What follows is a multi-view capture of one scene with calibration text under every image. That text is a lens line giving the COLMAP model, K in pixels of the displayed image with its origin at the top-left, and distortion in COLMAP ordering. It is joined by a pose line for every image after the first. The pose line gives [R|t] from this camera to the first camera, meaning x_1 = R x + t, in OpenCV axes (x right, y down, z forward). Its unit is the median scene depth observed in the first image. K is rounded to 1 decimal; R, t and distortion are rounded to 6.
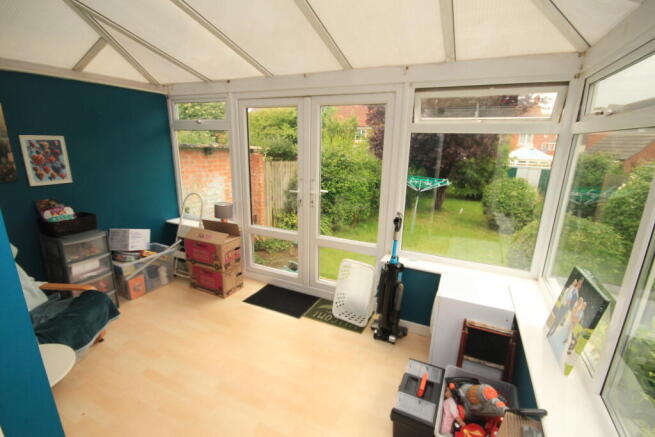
lens RADIAL K [[298.3, 0, 327.2], [0, 298.3, 220.5], [0, 0, 1]] dist [-0.002094, -0.001636]
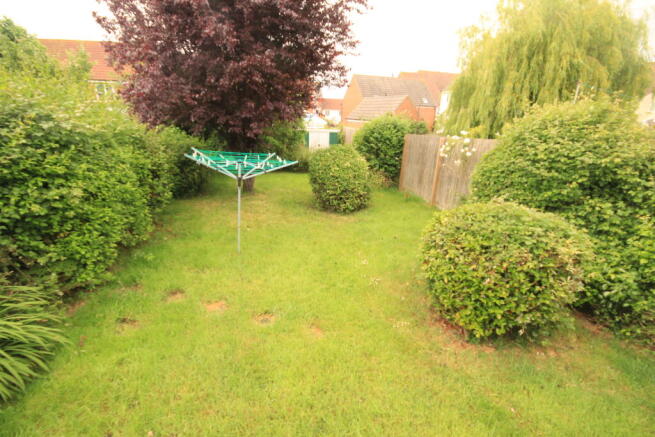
lens RADIAL K [[298.3, 0, 331.6], [0, 298.3, 218.7], [0, 0, 1]] dist [-0.002094, -0.001636]
pose [[0.750289, -0.217440, 0.624328, 0.058291], [0.152486, 0.975819, 0.156606, -0.082897], [-0.643283, -0.022298, 0.765303, 0.418886]]
